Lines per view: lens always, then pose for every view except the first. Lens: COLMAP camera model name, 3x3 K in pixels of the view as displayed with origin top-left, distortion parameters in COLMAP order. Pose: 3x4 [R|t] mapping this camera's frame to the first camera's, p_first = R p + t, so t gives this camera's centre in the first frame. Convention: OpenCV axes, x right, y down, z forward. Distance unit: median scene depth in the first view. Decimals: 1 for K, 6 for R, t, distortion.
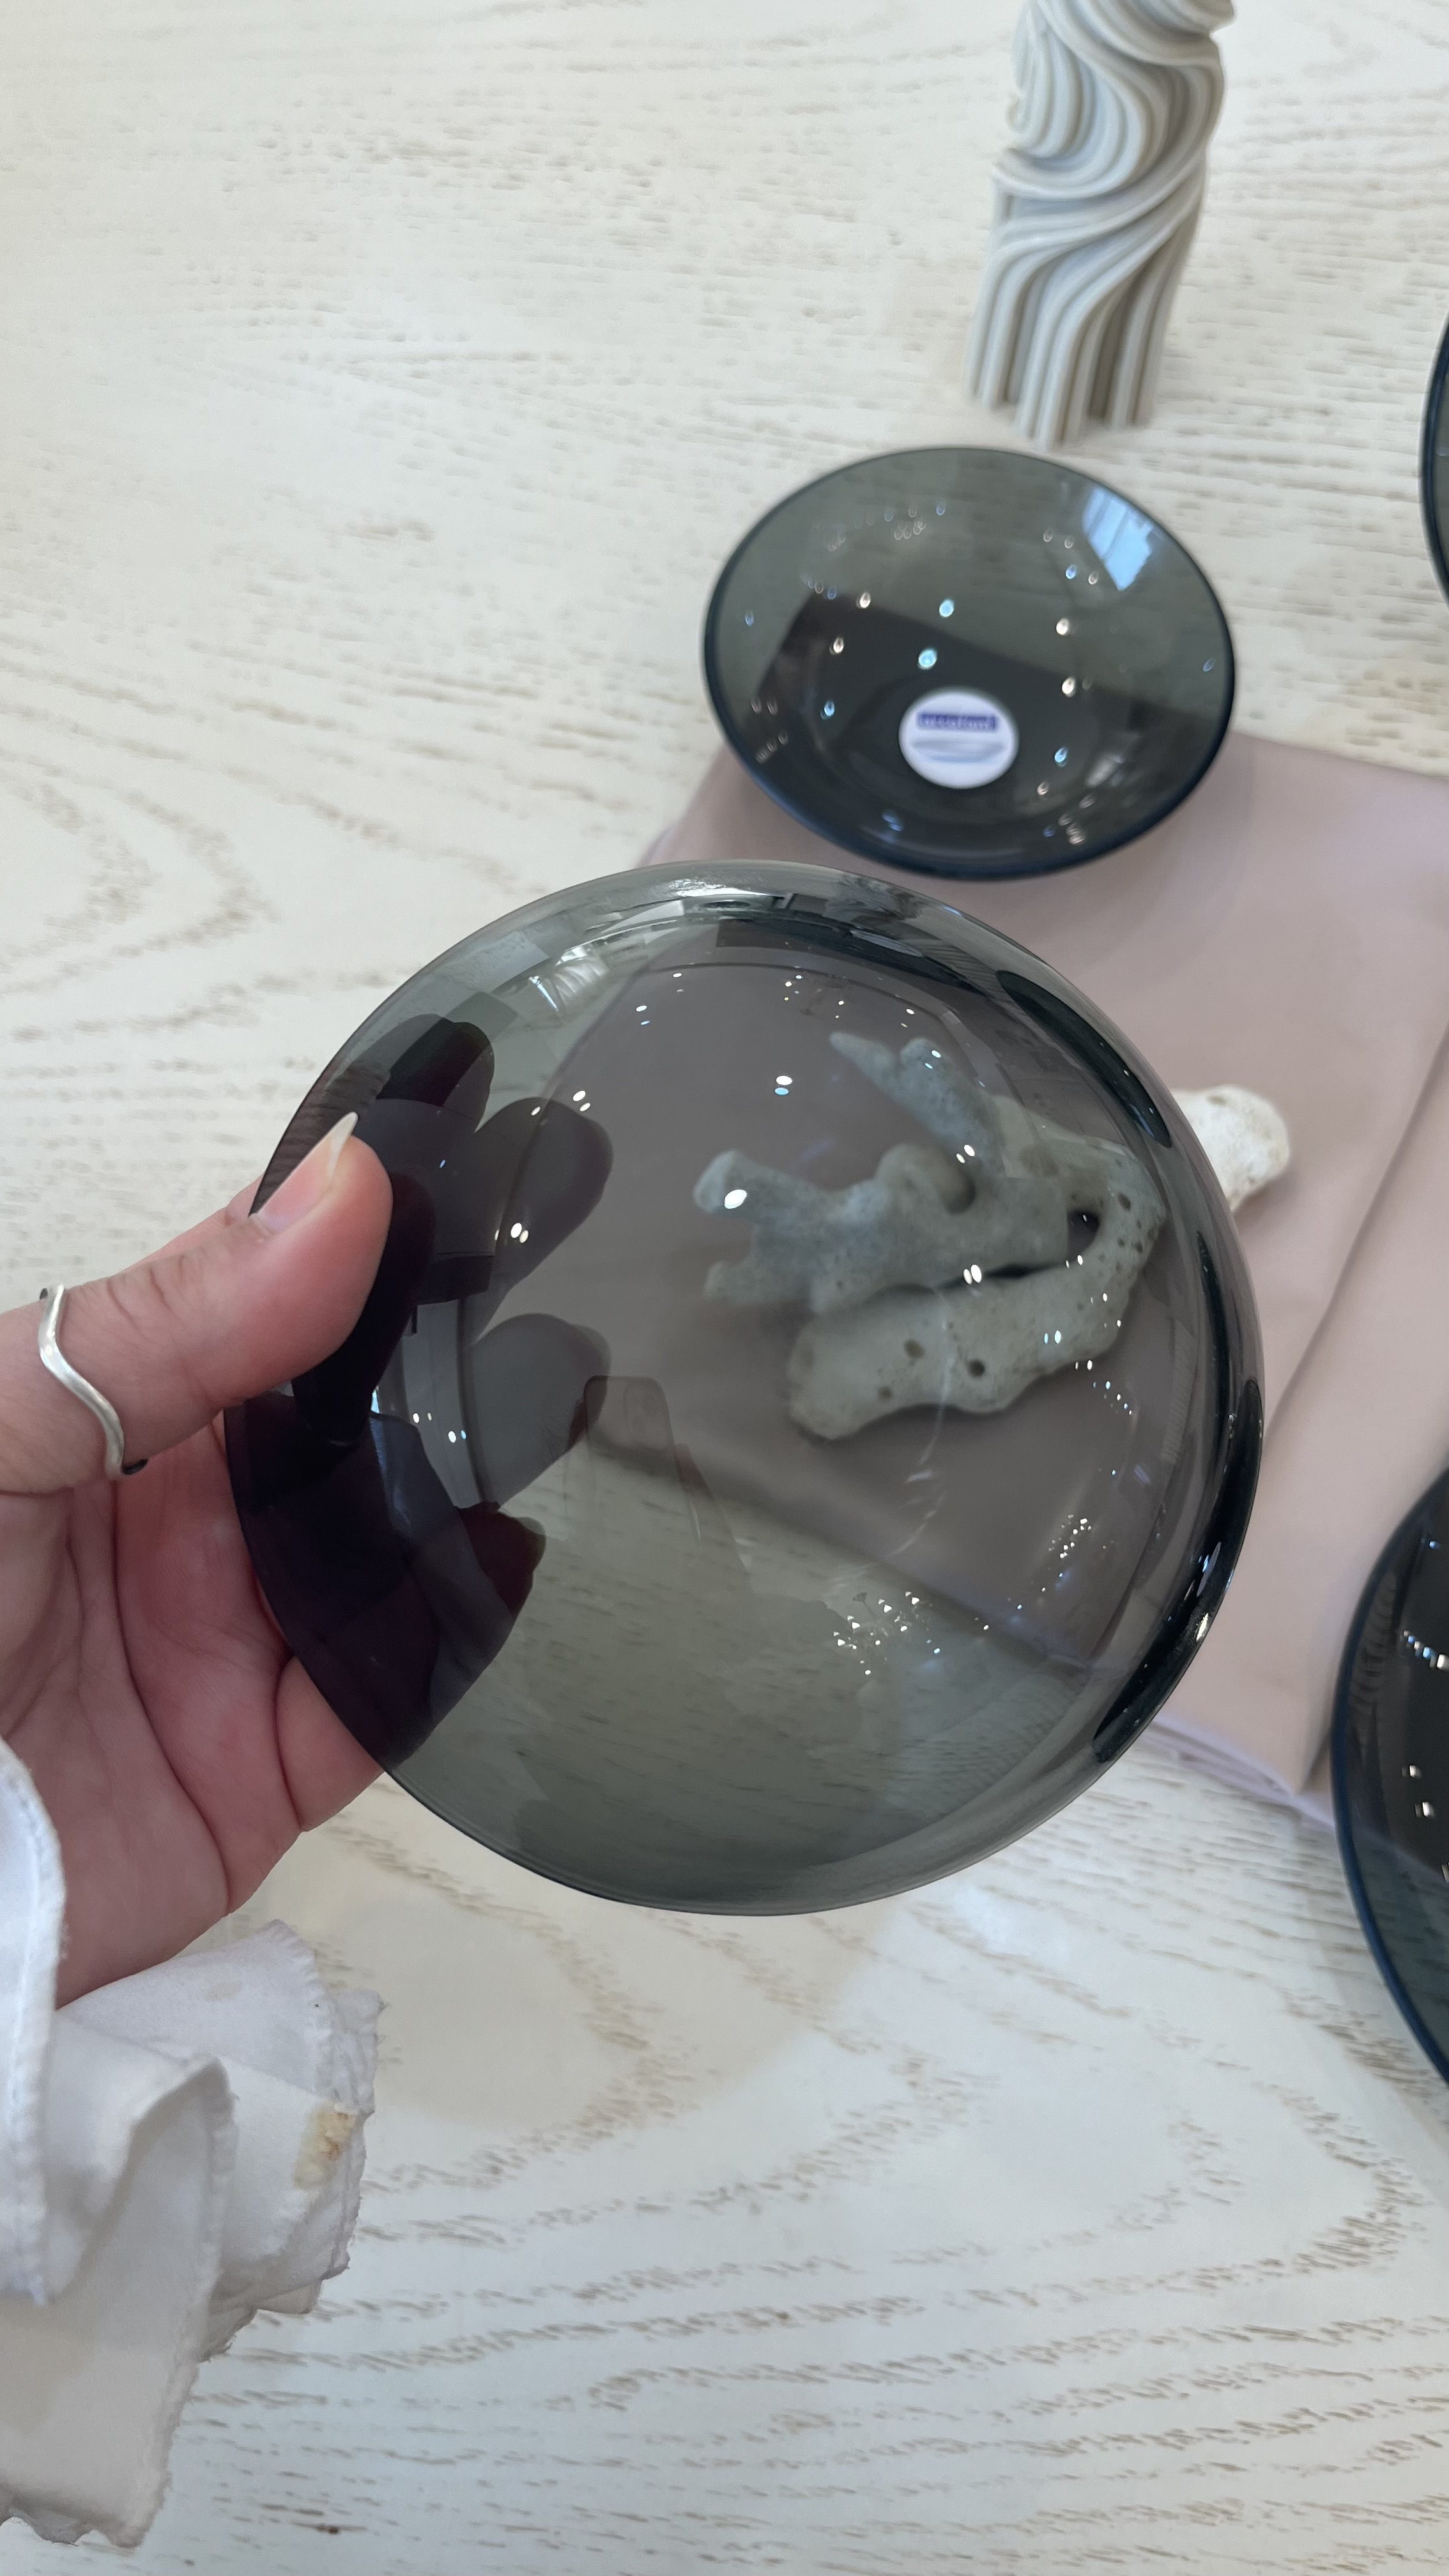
lens RADIAL K [[2011.2, 0, 714.9], [0, 2011.2, 1283.2], [0, 0, 1]] dist [0.014874, -0.007859]
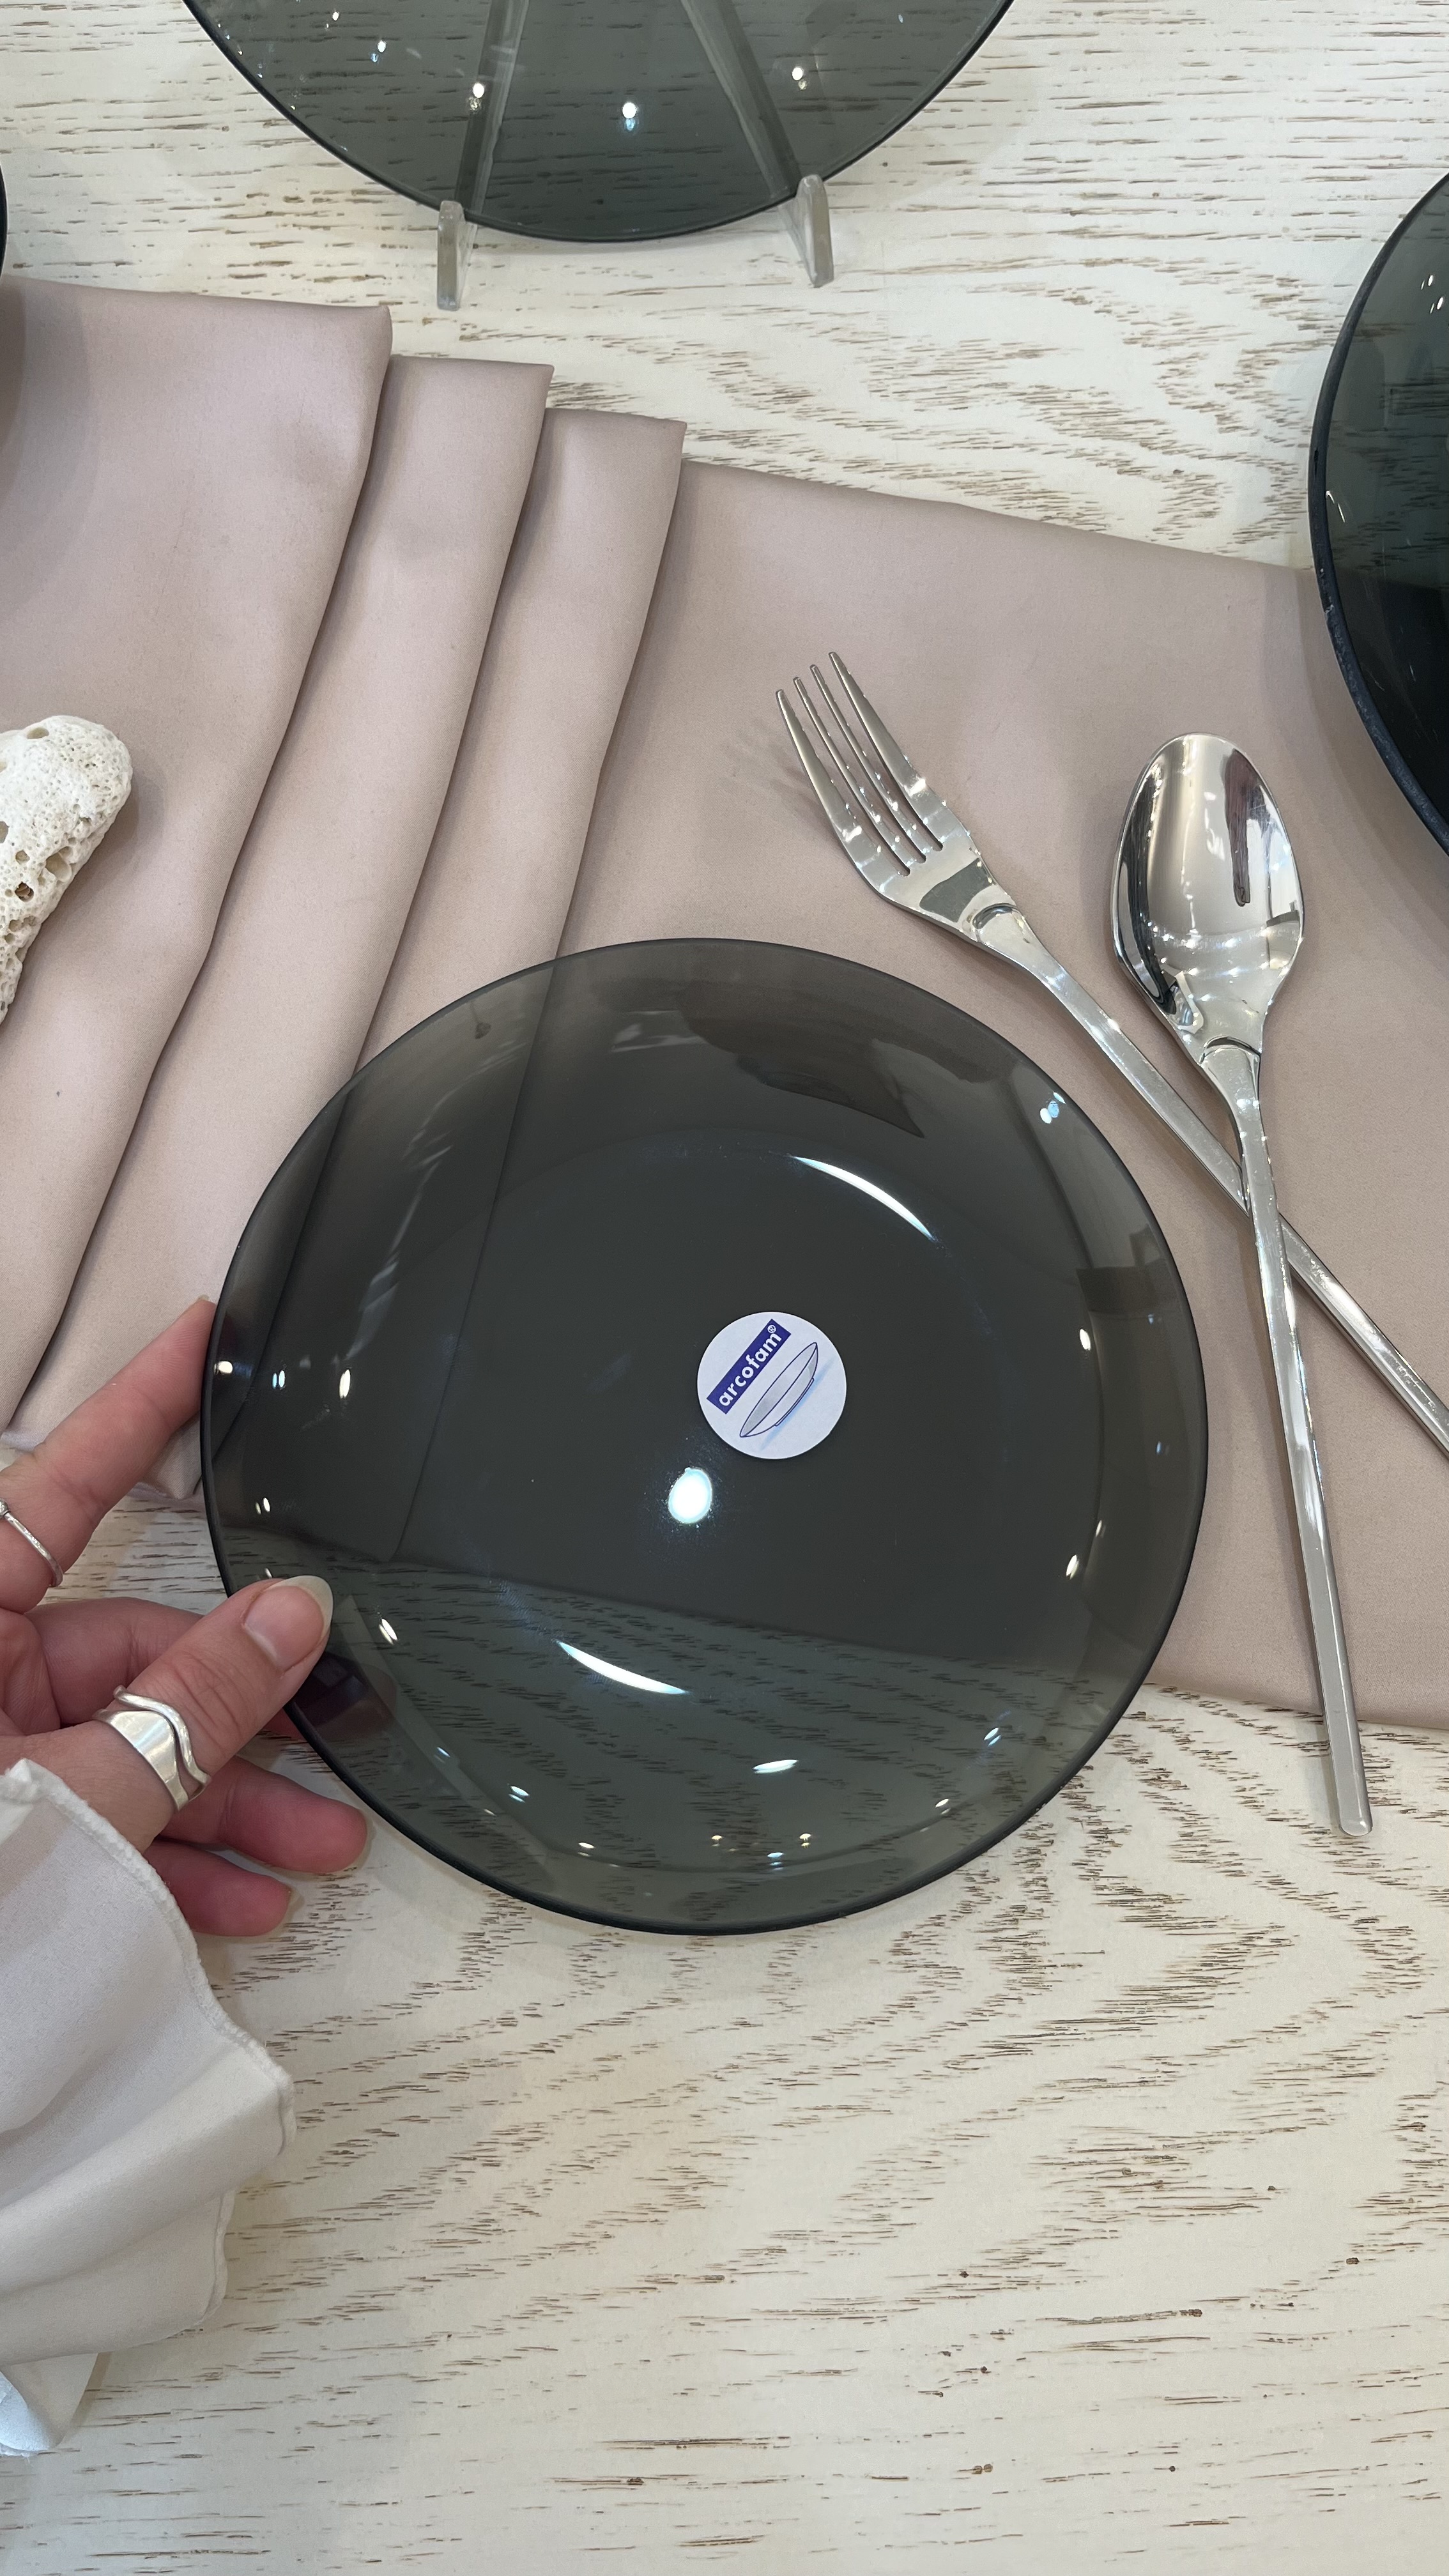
lens RADIAL K [[1978.6, 0, 707.4], [0, 1978.6, 1291.1], [0, 0, 1]] dist [0.090677, -0.144593]
pose [[0.980395, -0.186556, 0.063426, 0.430733], [0.174972, 0.972271, 0.155159, 0.058189], [-0.090614, -0.141019, 0.985851, 0.094644]]
